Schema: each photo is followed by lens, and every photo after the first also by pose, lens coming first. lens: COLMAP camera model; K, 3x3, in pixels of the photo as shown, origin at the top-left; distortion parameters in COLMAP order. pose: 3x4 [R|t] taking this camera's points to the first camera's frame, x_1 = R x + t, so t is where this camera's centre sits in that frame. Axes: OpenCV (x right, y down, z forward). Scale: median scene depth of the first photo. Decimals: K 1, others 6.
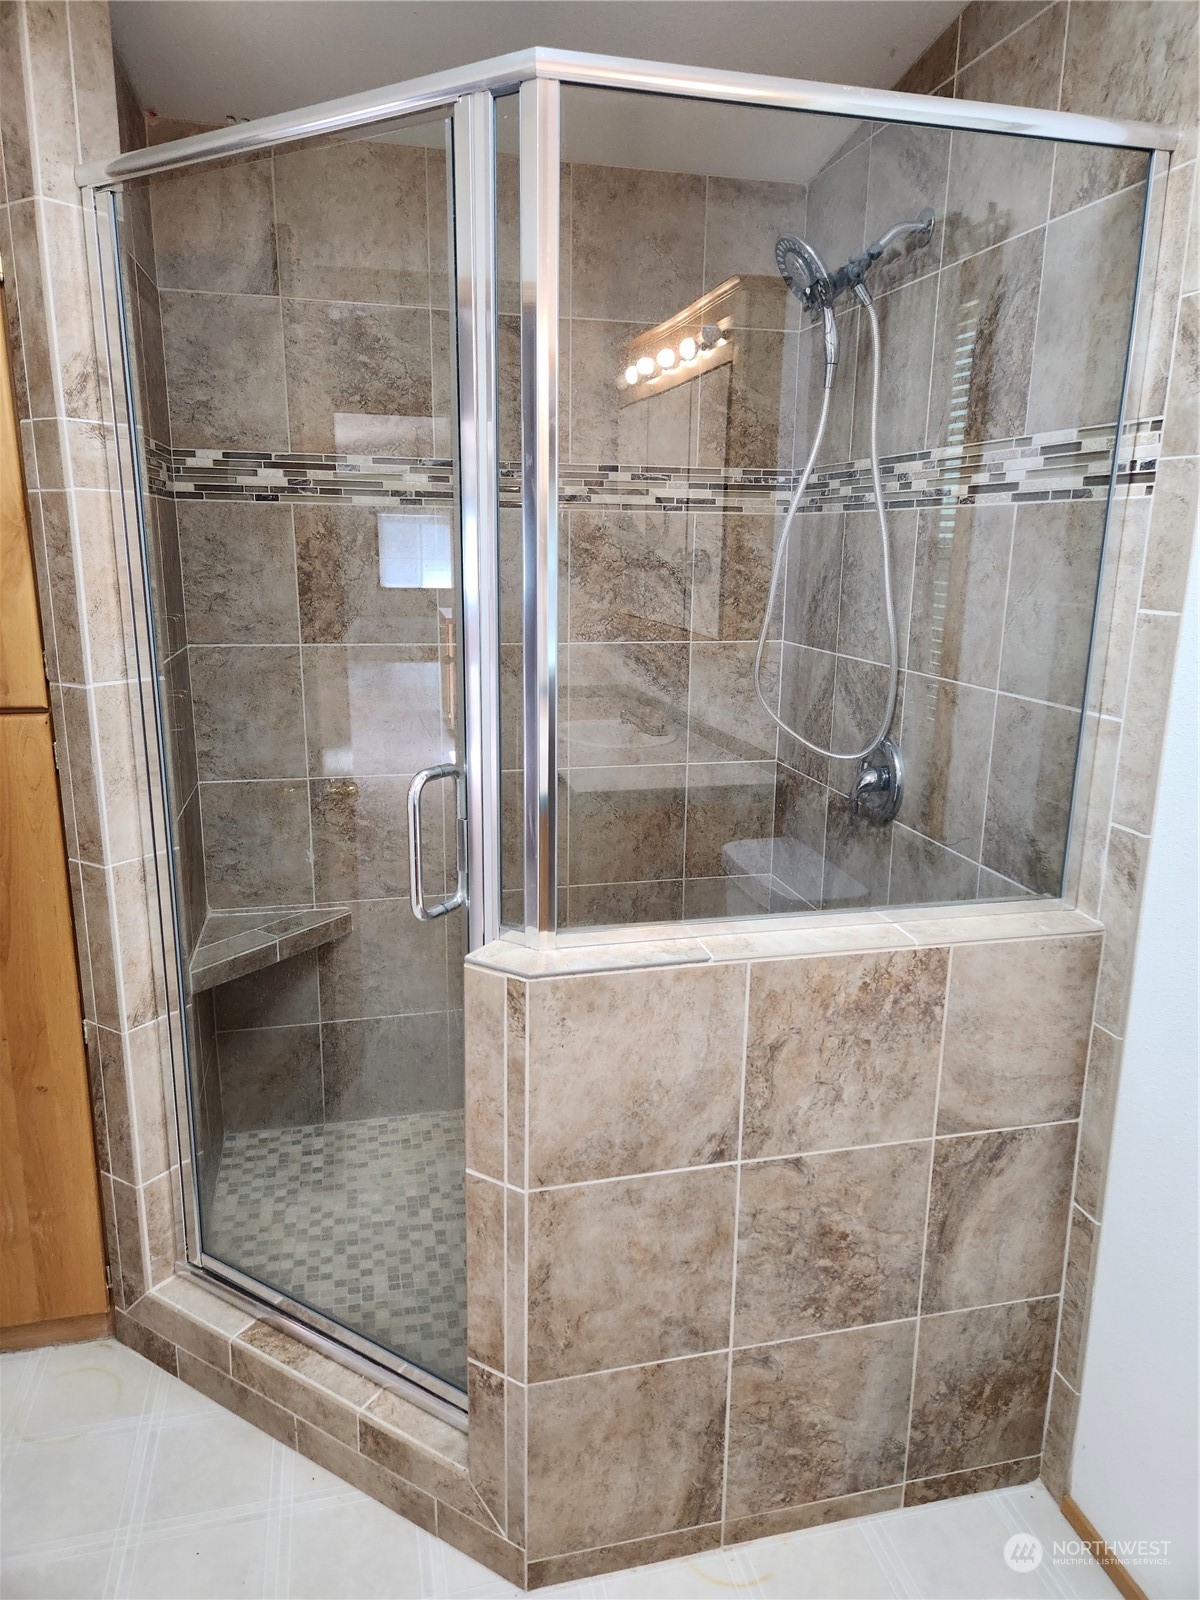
lens RADIAL K [[1090.4, 0, 611.5], [0, 1090.4, 792.8], [0, 0, 1]] dist [0.076792, -0.062838]
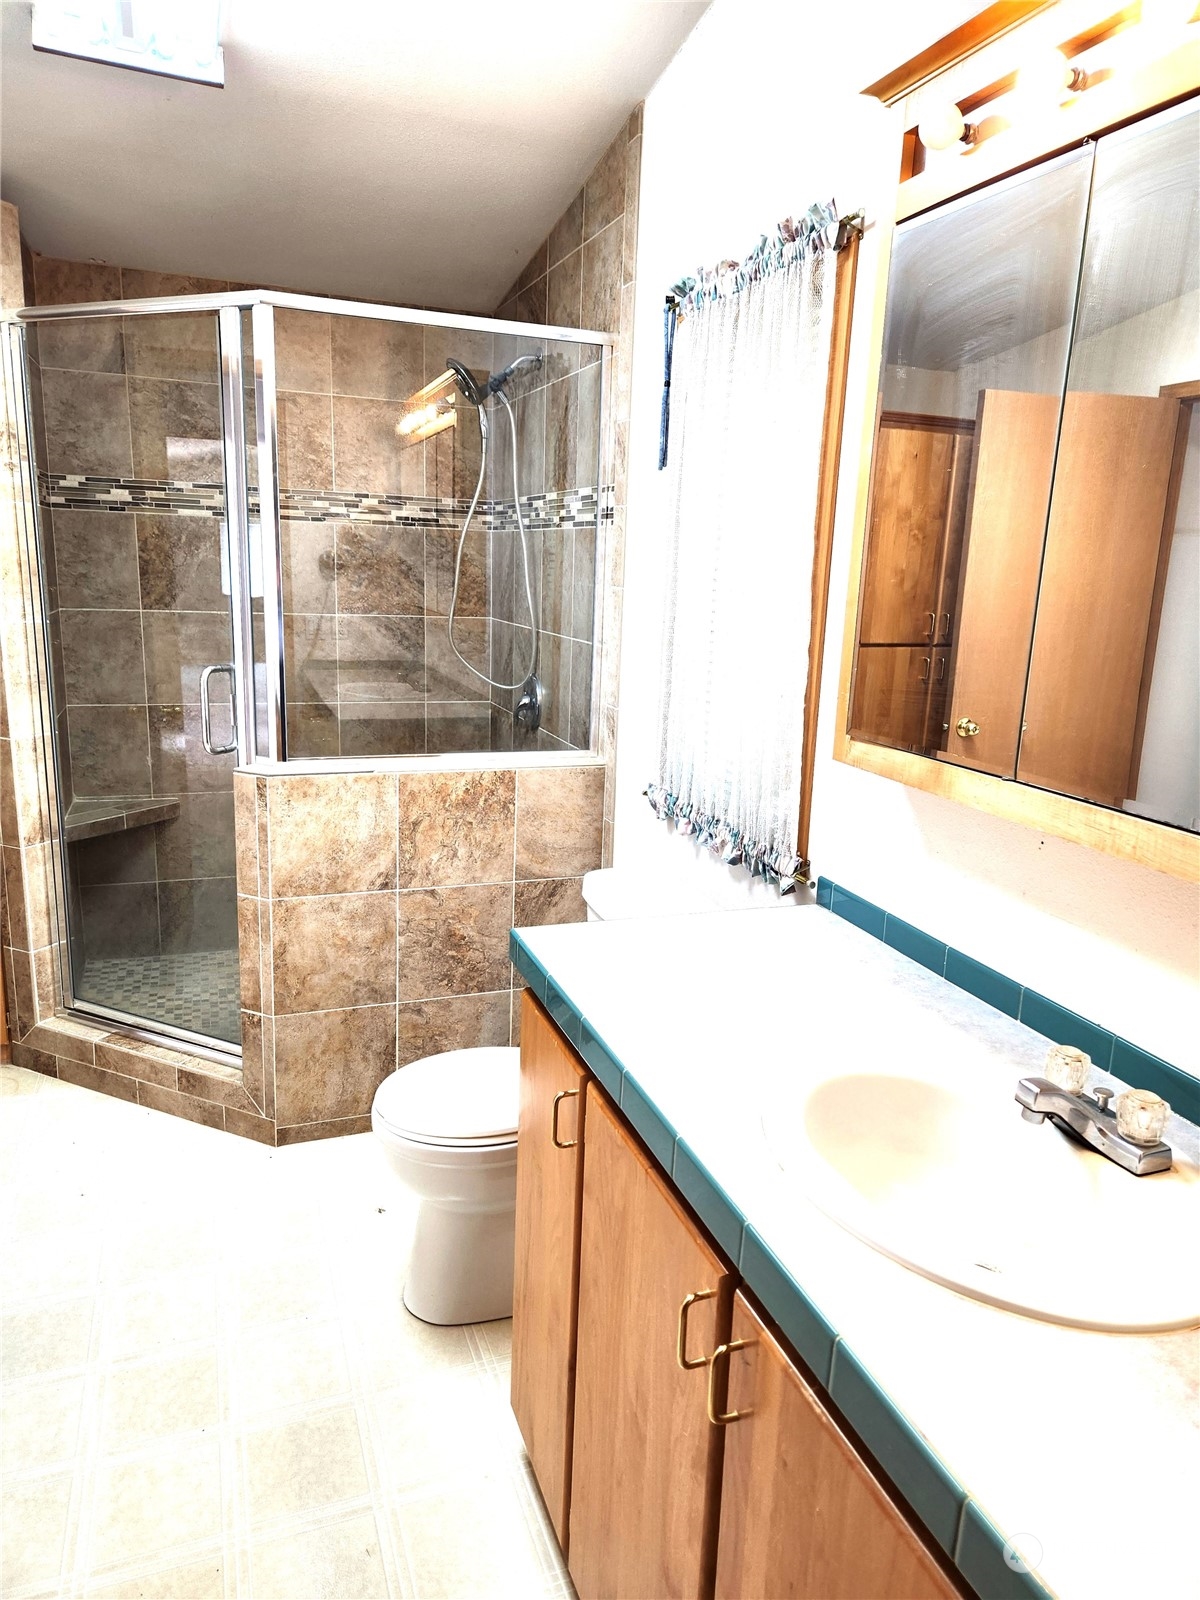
lens RADIAL K [[1090.4, 0, 605.7], [0, 1090.4, 794.6], [0, 0, 1]] dist [0.076792, -0.062838]
pose [[0.993563, -0.002960, 0.113243, 0.194059], [0.004491, 0.999902, -0.013269, 0.158391], [-0.113193, 0.013692, 0.993479, -0.624077]]
